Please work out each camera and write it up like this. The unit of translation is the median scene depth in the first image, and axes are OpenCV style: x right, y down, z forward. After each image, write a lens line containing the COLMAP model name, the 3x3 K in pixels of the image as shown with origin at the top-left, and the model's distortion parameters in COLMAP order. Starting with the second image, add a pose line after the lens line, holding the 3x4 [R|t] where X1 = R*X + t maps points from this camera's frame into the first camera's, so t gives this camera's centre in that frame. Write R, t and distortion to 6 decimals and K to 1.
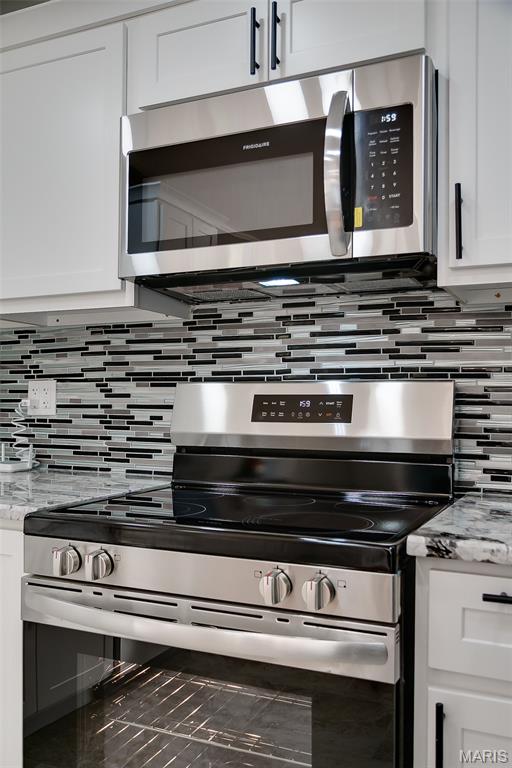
lens RADIAL K [[685.1, 0, 256.7], [0, 685.1, 404.7], [0, 0, 1]] dist [-0.020629, -0.005772]
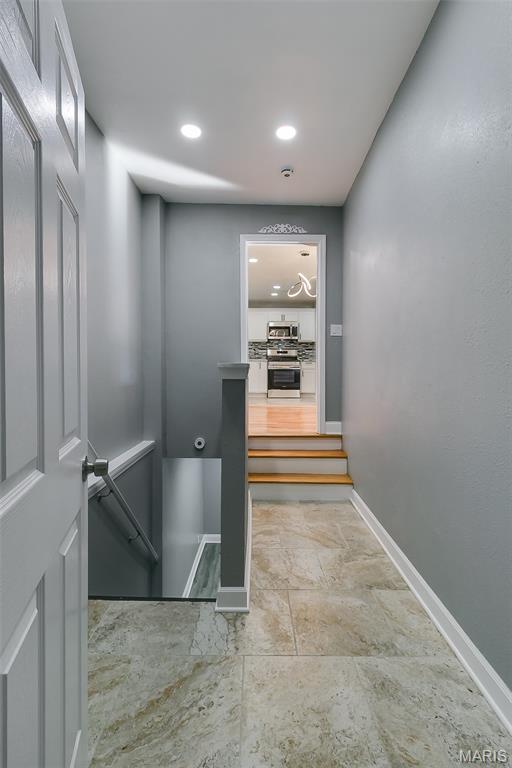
lens RADIAL K [[354.3, 0, 256.0], [0, 354.3, 384.0], [0, 0, 1]] dist [0.001555, 0.000078]
pose [[0.913895, -0.012306, 0.405764, -2.336869], [-0.002234, 0.999373, 0.035340, 0.279262], [-0.405945, -0.033203, 0.913294, -3.492215]]
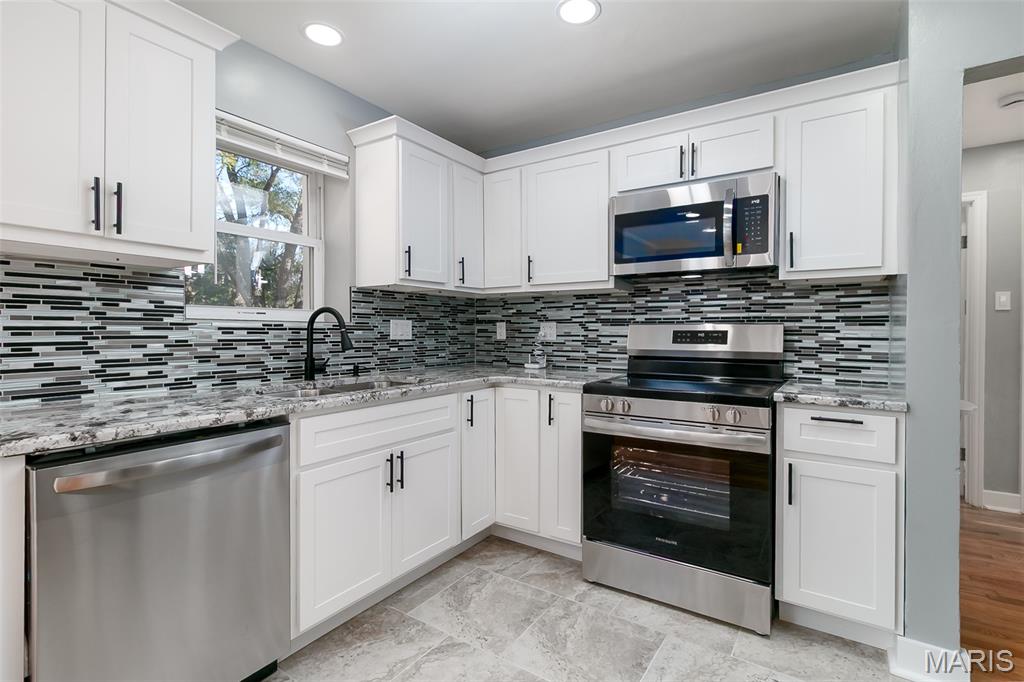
lens RADIAL K [[472.4, 0, 512.7], [0, 472.4, 336.7], [0, 0, 1]] dist [0.001555, 0.000078]
pose [[0.987160, -0.001406, -0.159728, -0.253046], [0.003229, 0.999933, 0.011154, -0.012951], [0.159702, -0.011526, 0.987098, -0.461822]]
